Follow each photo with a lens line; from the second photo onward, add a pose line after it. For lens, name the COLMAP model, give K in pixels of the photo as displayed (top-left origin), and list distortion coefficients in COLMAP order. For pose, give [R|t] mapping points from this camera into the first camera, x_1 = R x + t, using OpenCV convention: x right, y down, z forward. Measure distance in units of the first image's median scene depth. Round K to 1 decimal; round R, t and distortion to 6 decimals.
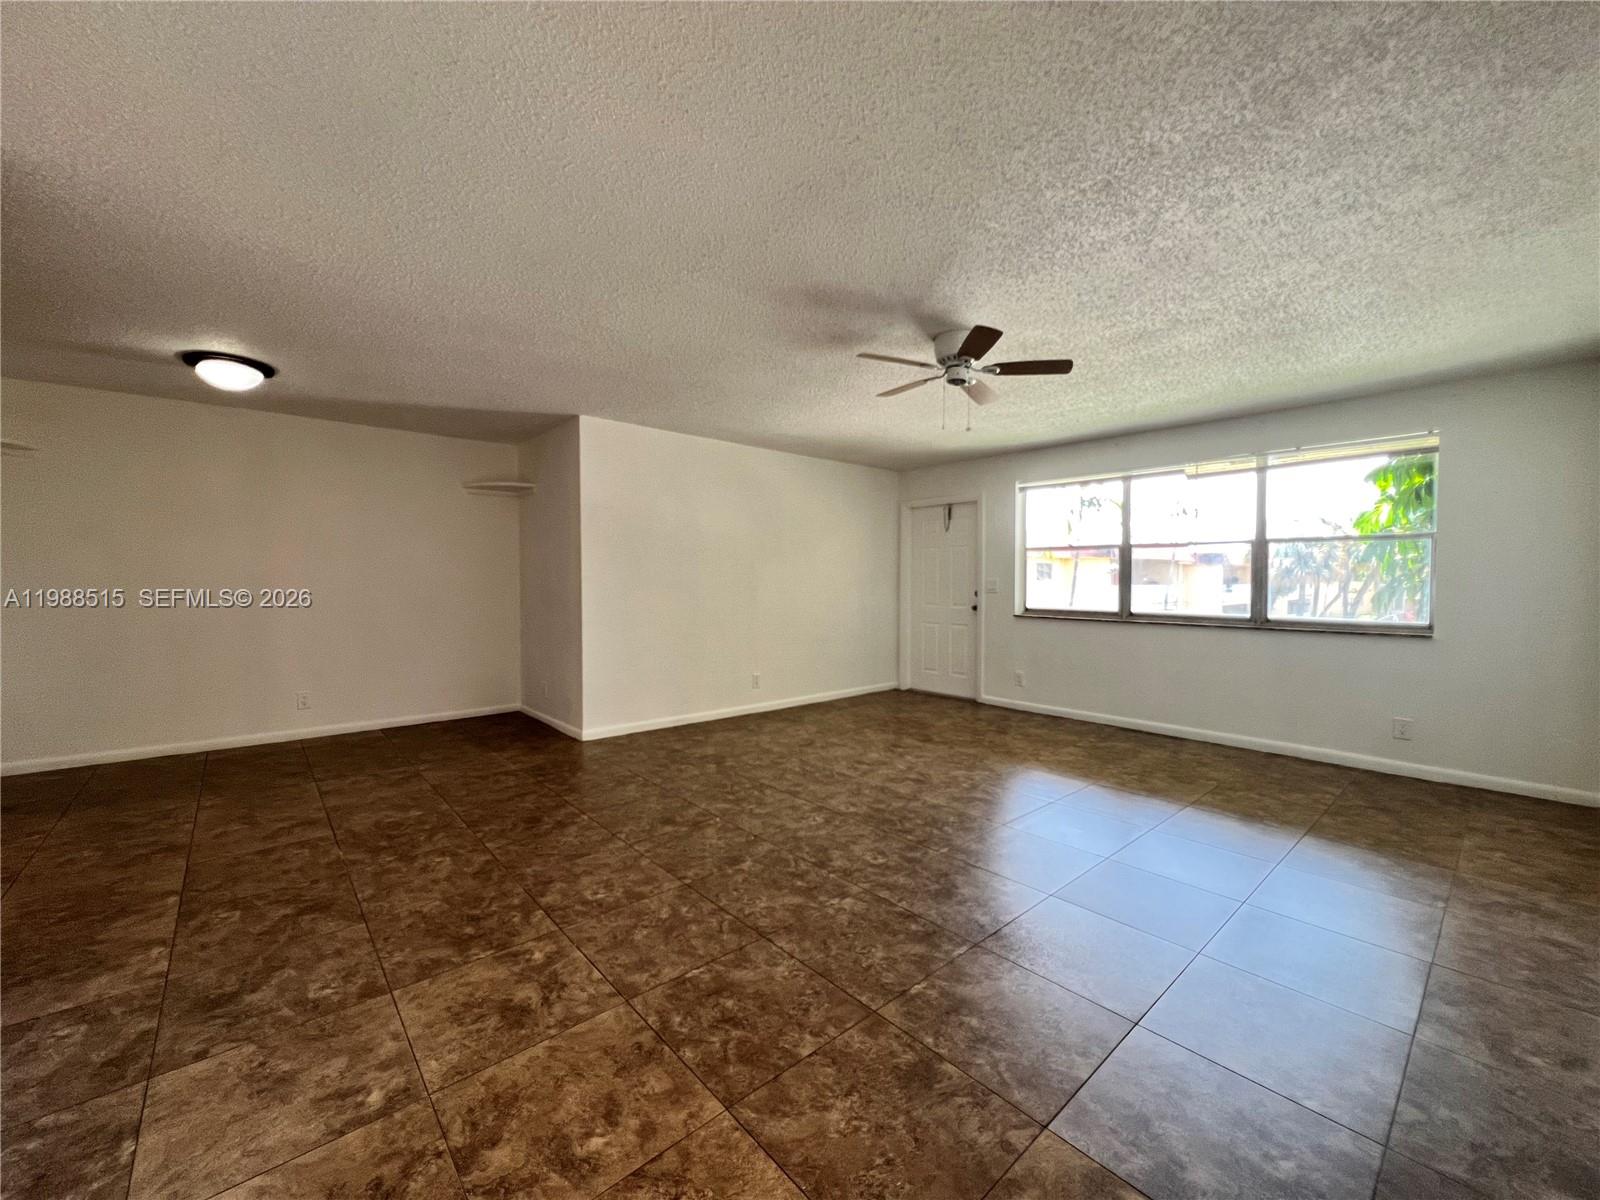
lens RADIAL K [[635.1, 0, 795.2], [0, 635.1, 600.5], [0, 0, 1]] dist [0.001948, -0.000103]
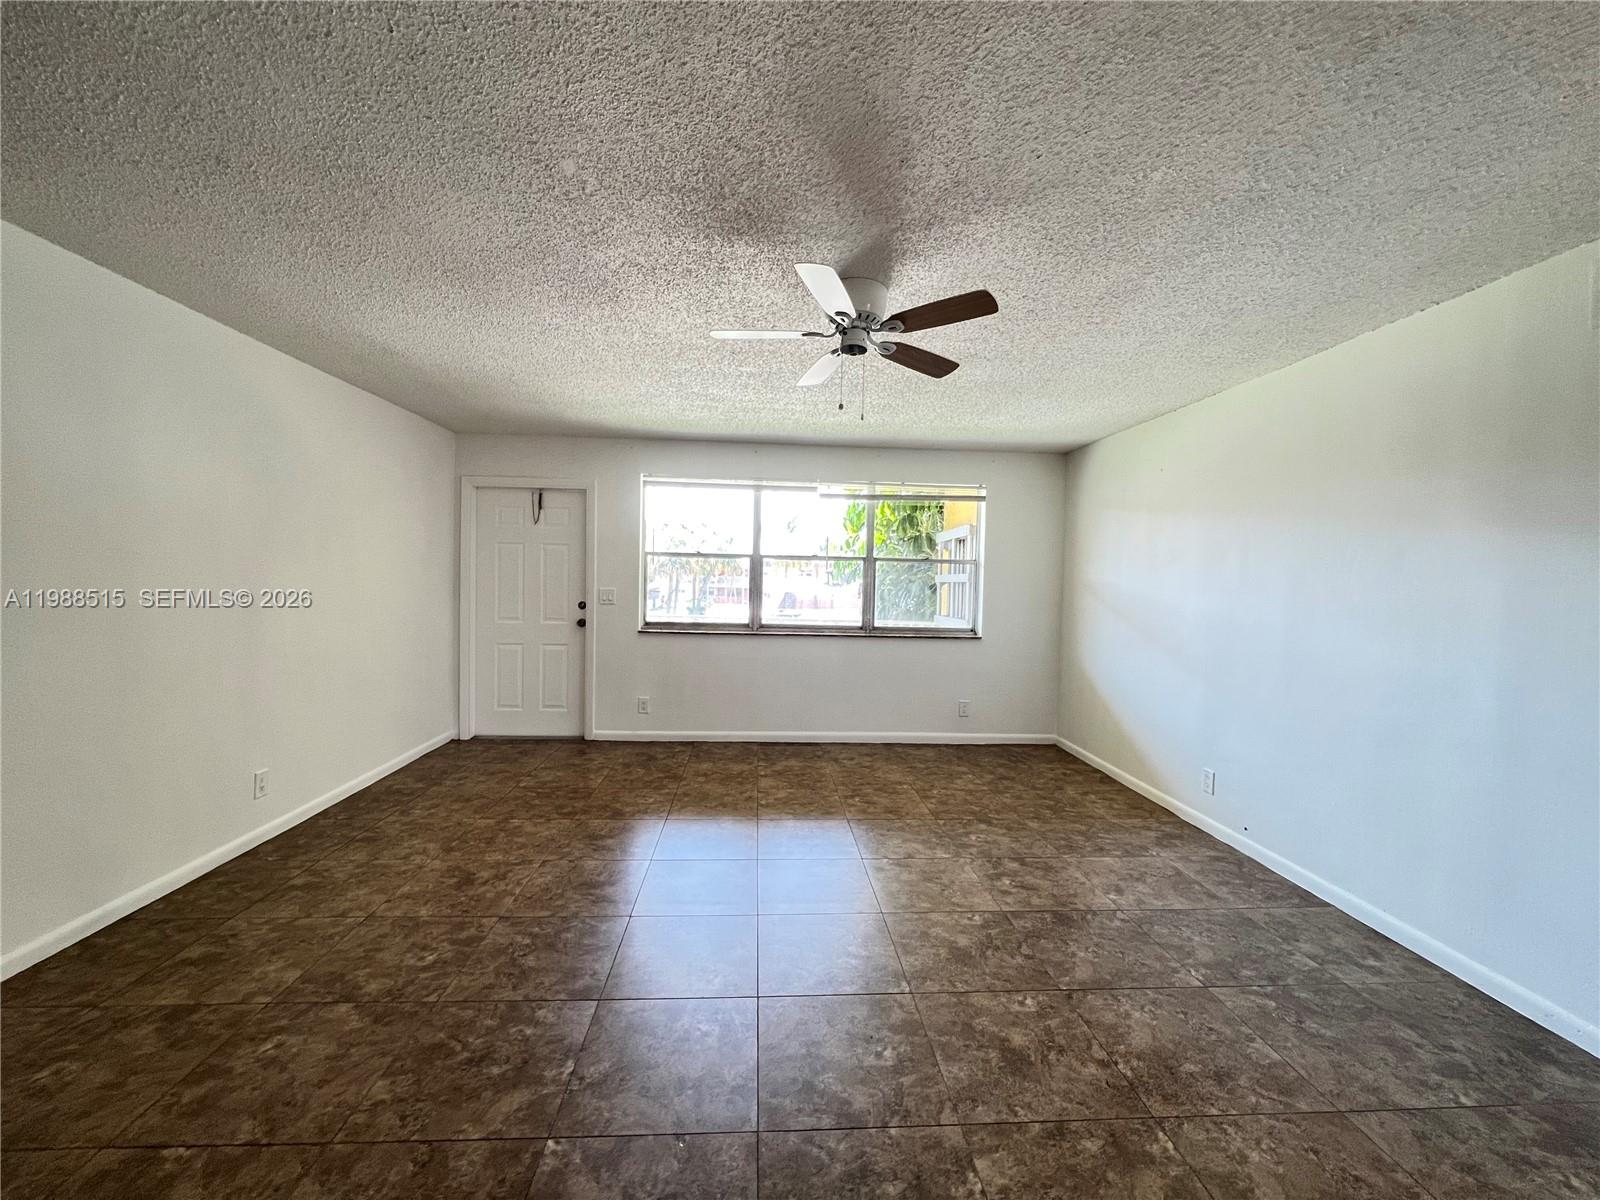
lens RADIAL K [[643.9, 0, 796.1], [0, 643.9, 593.0], [0, 0, 1]] dist [-0.000598, 0.000917]
pose [[0.612585, -0.009661, 0.790345, -0.306920], [0.005864, 0.999953, 0.007678, -0.049696], [-0.790383, -0.000068, 0.612613, 0.461556]]
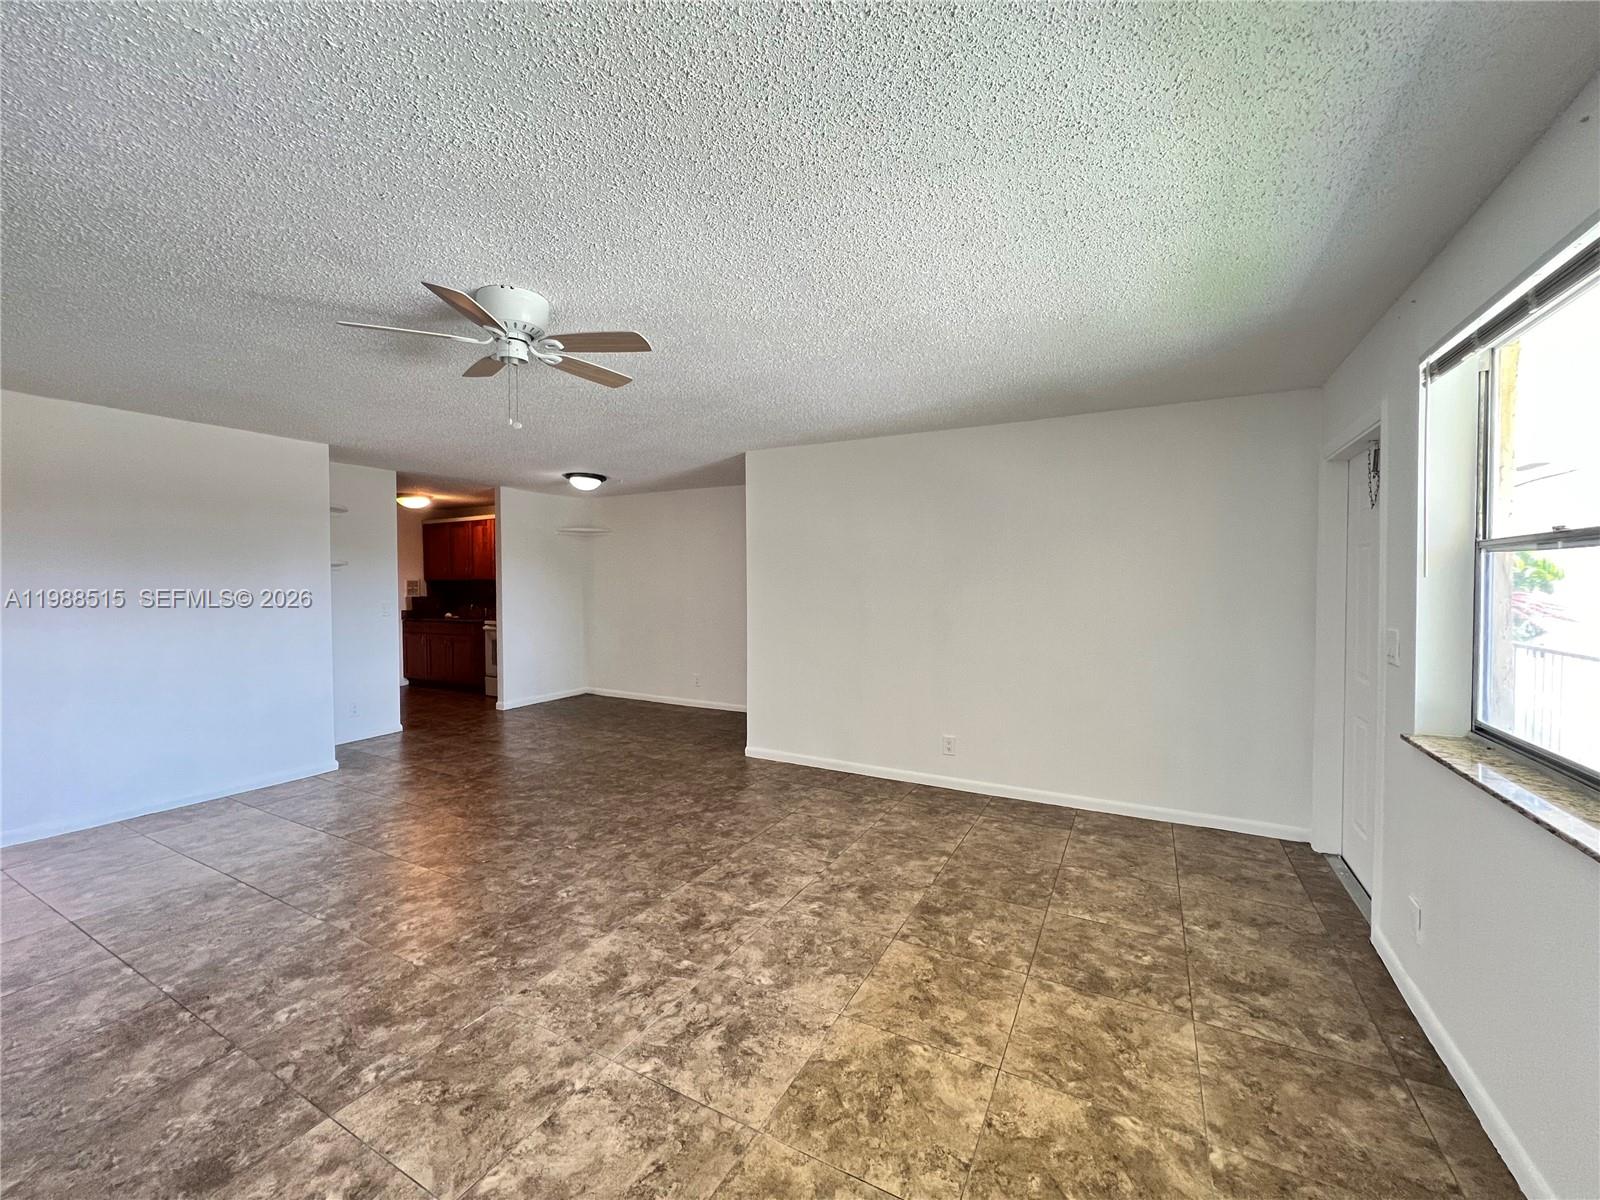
lens RADIAL K [[643.9, 0, 800.7], [0, 643.9, 583.0], [0, 0, 1]] dist [-0.000598, 0.000917]
pose [[0.347560, -0.001168, -0.937657, 0.847356], [-0.029570, 0.999488, -0.012206, -0.071144], [0.937192, 0.031968, 0.347347, 0.830312]]
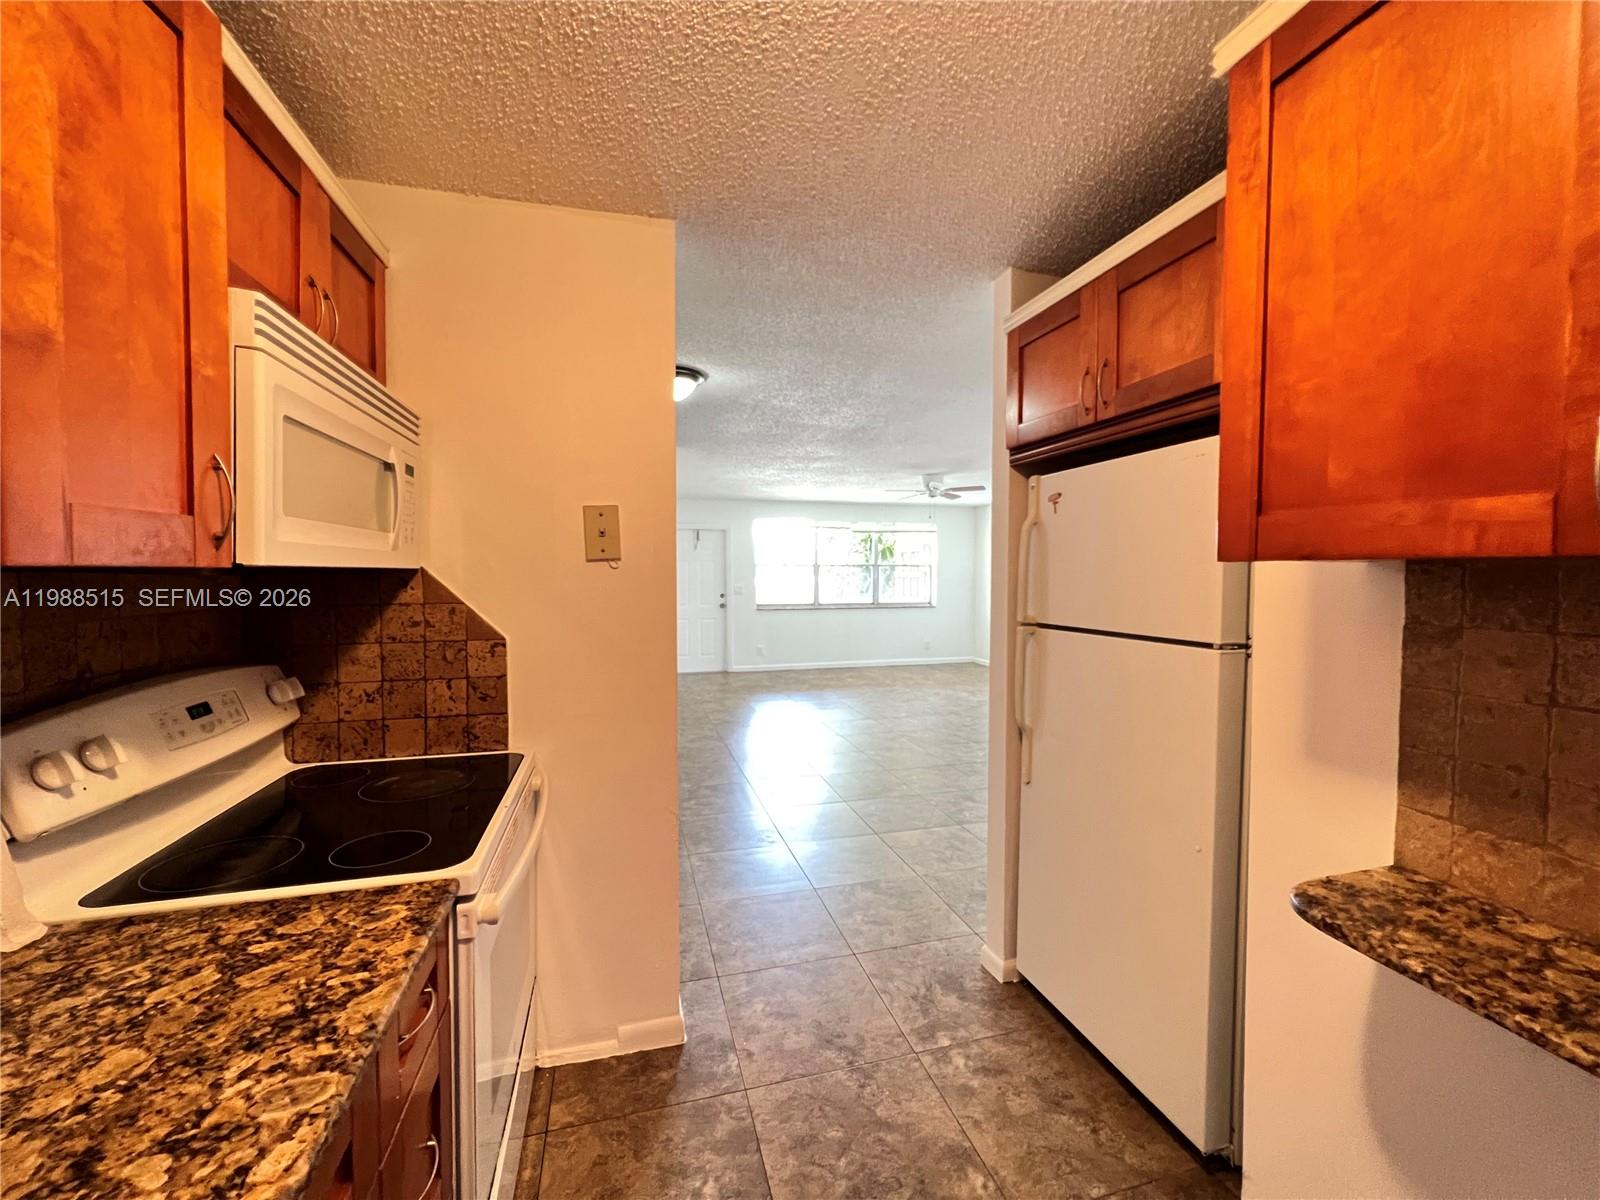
lens RADIAL K [[635.1, 0, 796.6], [0, 635.1, 592.0], [0, 0, 1]] dist [0.001948, -0.000103]
pose [[0.435058, -0.032236, 0.899825, -1.449222], [0.032098, 0.999279, 0.020280, -0.067421], [-0.899830, 0.020059, 0.435779, 0.388731]]
